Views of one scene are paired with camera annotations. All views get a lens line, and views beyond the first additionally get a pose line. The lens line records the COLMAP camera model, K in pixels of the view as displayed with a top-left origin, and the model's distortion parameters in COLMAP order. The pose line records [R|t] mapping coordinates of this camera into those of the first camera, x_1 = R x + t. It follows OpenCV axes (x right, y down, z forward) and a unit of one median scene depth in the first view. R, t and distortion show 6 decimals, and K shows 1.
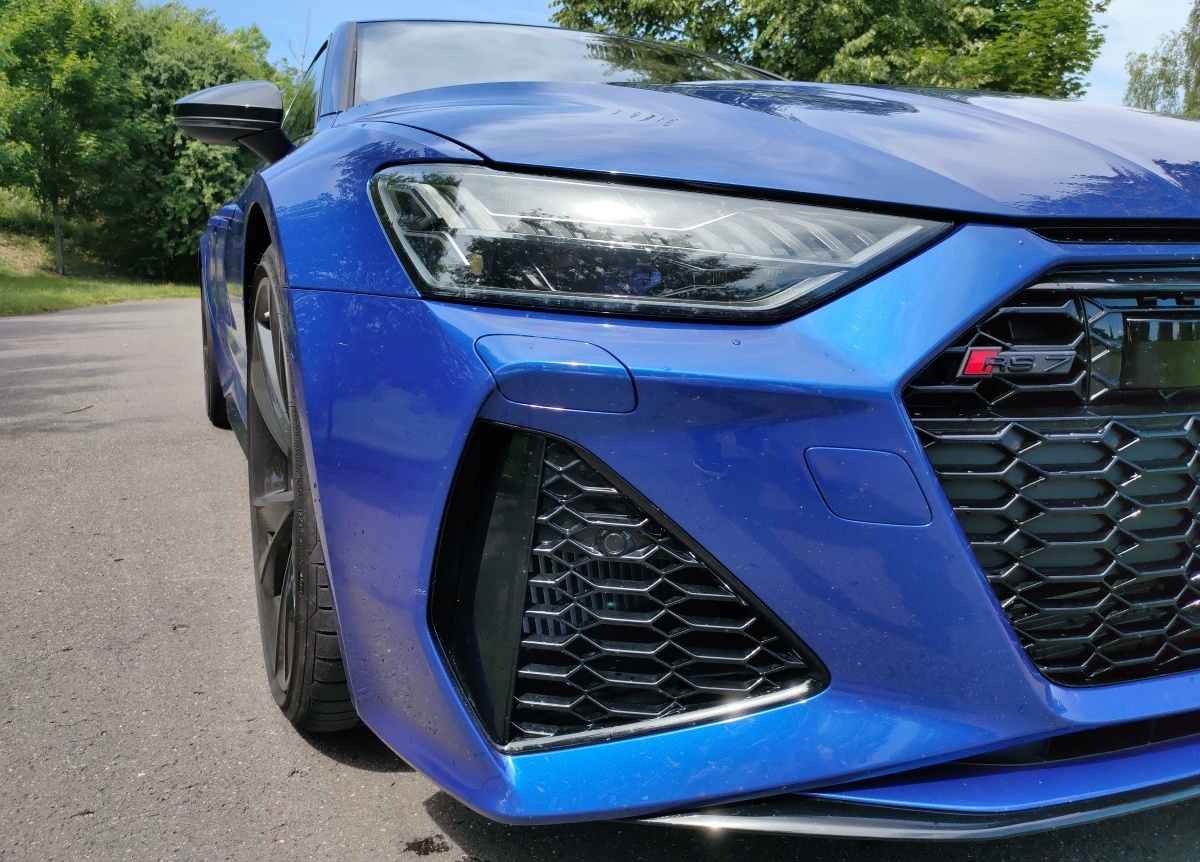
lens RADIAL K [[925.2, 0, 601.7], [0, 925.2, 395.4], [0, 0, 1]] dist [-0.000766, -0.008135]
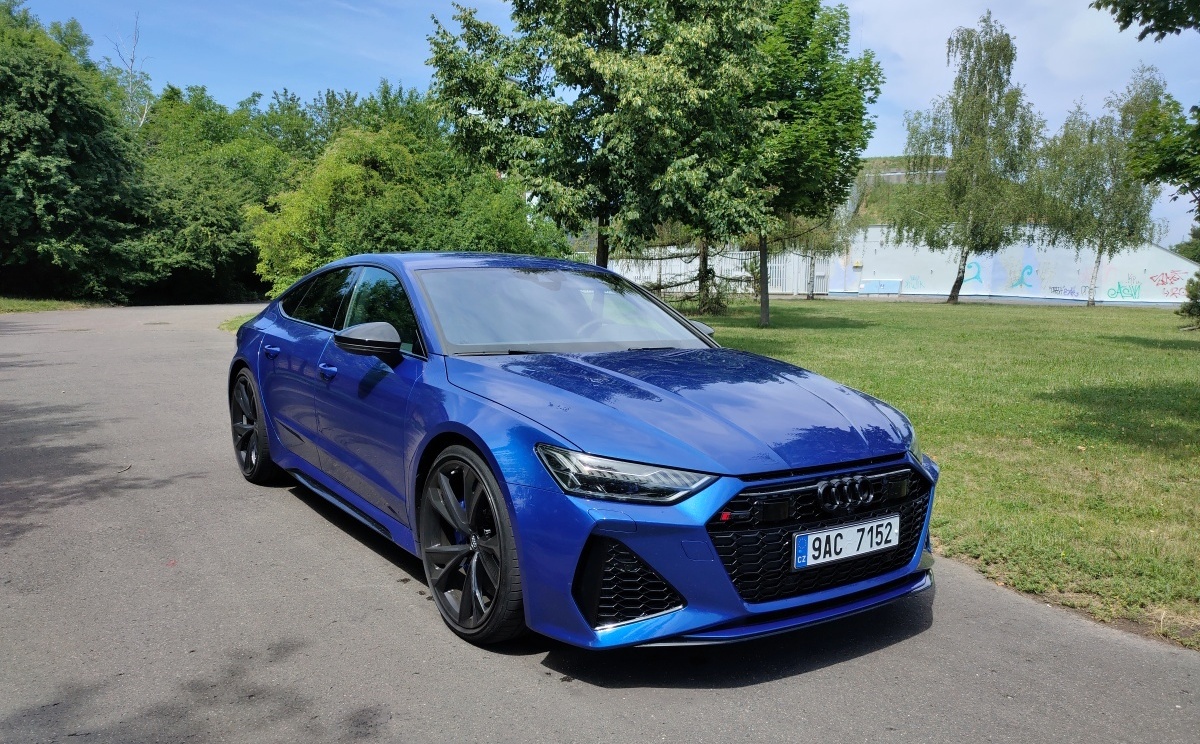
lens RADIAL K [[928.8, 0, 584.9], [0, 928.8, 411.1], [0, 0, 1]] dist [0.015236, -0.003684]
pose [[0.985686, -0.006346, 0.168473, -0.023984], [0.003214, 0.999817, 0.018854, -0.016356], [-0.168562, -0.018042, 0.985526, -0.079722]]
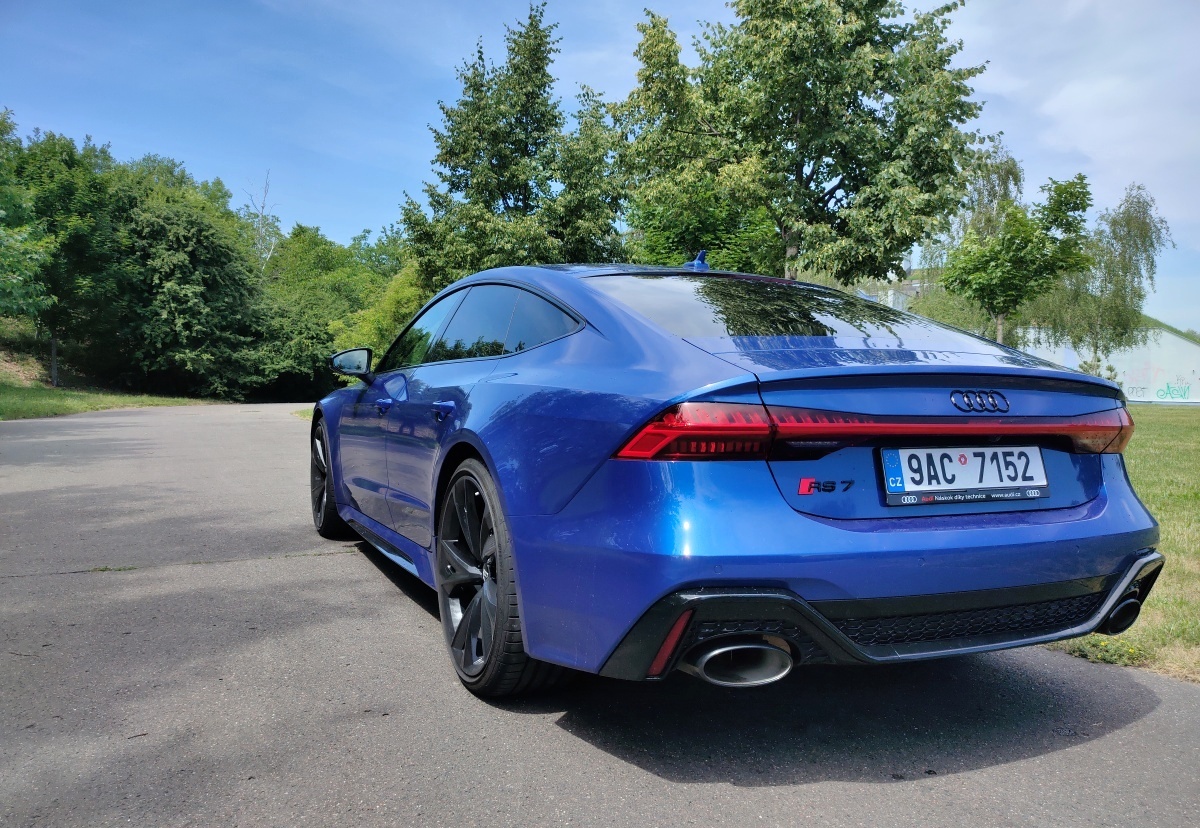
lens RADIAL K [[943.1, 0, 598.1], [0, 943.1, 439.4], [0, 0, 1]] dist [0.065737, -0.072242]
pose [[0.999402, 0.011313, 0.032680, 0.100309], [-0.008876, 0.997235, -0.073784, 0.028258], [-0.033425, 0.073450, 0.996739, -0.293221]]
